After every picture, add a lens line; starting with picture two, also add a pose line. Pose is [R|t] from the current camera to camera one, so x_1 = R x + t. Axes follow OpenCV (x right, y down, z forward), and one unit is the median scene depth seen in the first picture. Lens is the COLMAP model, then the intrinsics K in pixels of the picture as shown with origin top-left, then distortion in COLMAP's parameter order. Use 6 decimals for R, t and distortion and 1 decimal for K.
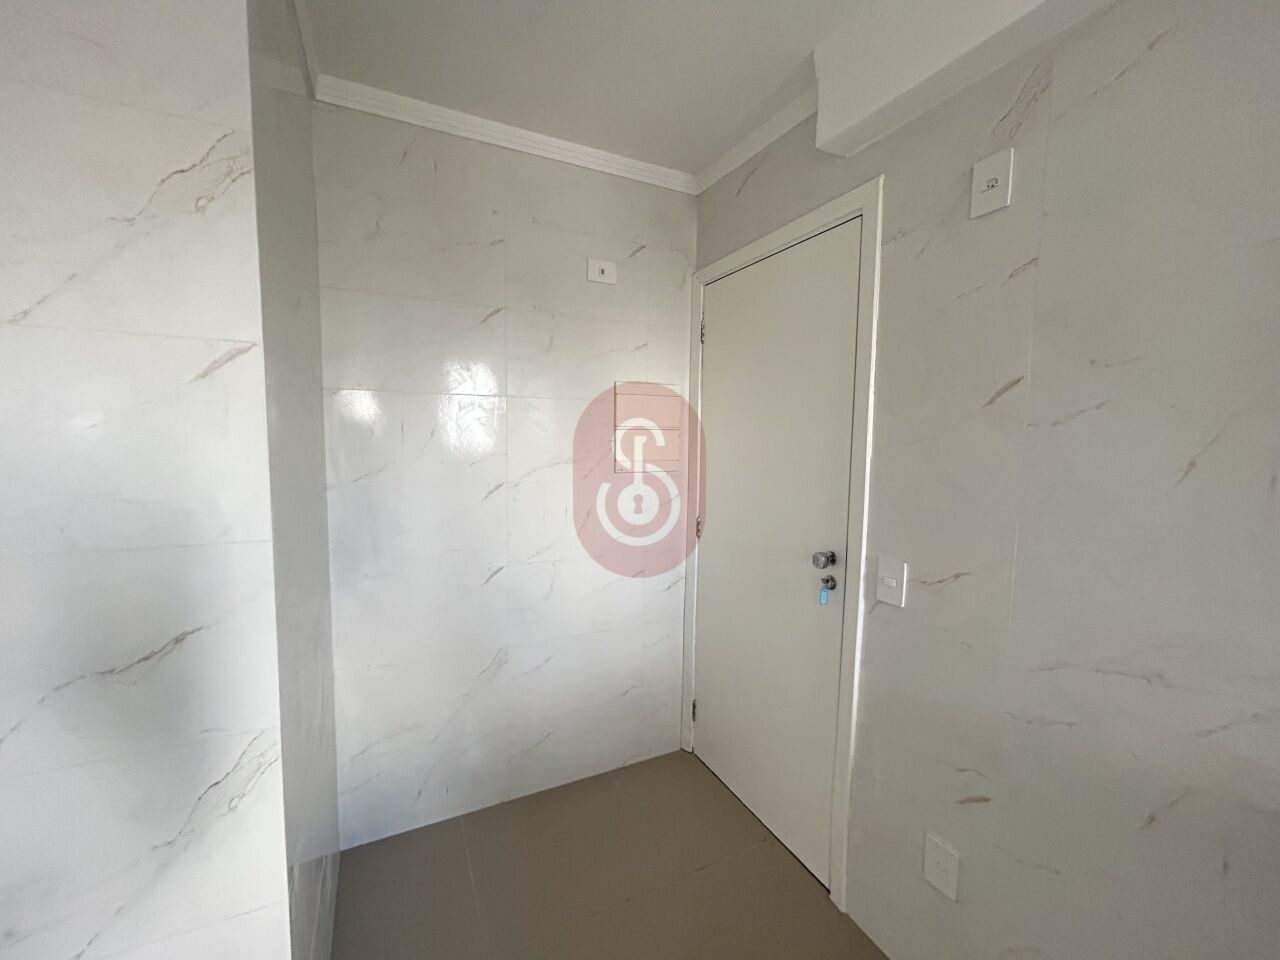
lens RADIAL K [[512.6, 0, 637.7], [0, 512.6, 476.1], [0, 0, 1]] dist [-0.002606, 0.001348]
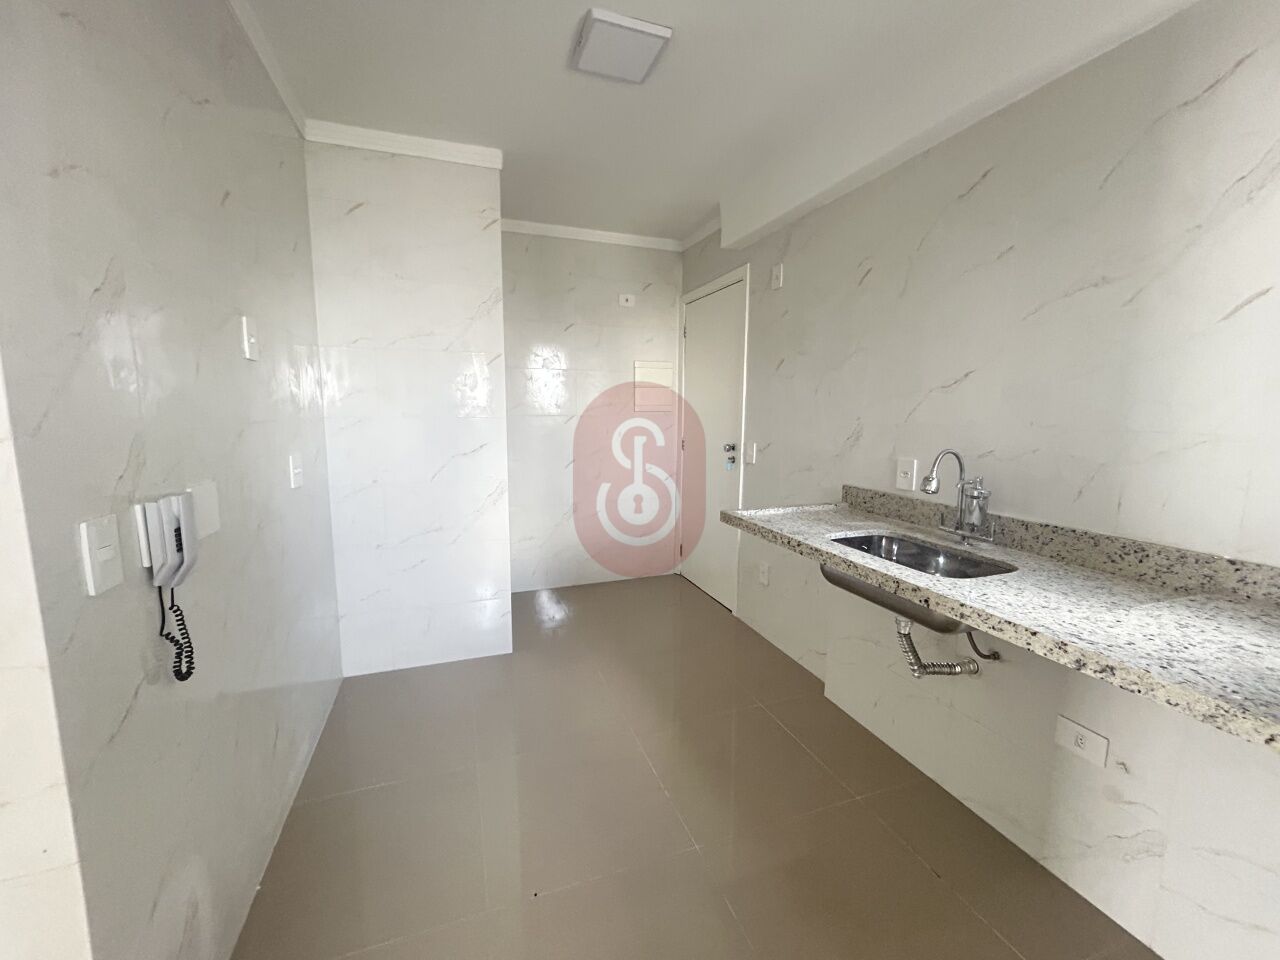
lens RADIAL K [[512.6, 0, 642.6], [0, 512.6, 480.3], [0, 0, 1]] dist [-0.002606, 0.001348]
pose [[0.994618, 0.007887, -0.103311, 0.218807], [-0.001942, 0.998343, 0.057519, 0.165117], [0.103594, -0.057009, 0.992985, -1.020796]]
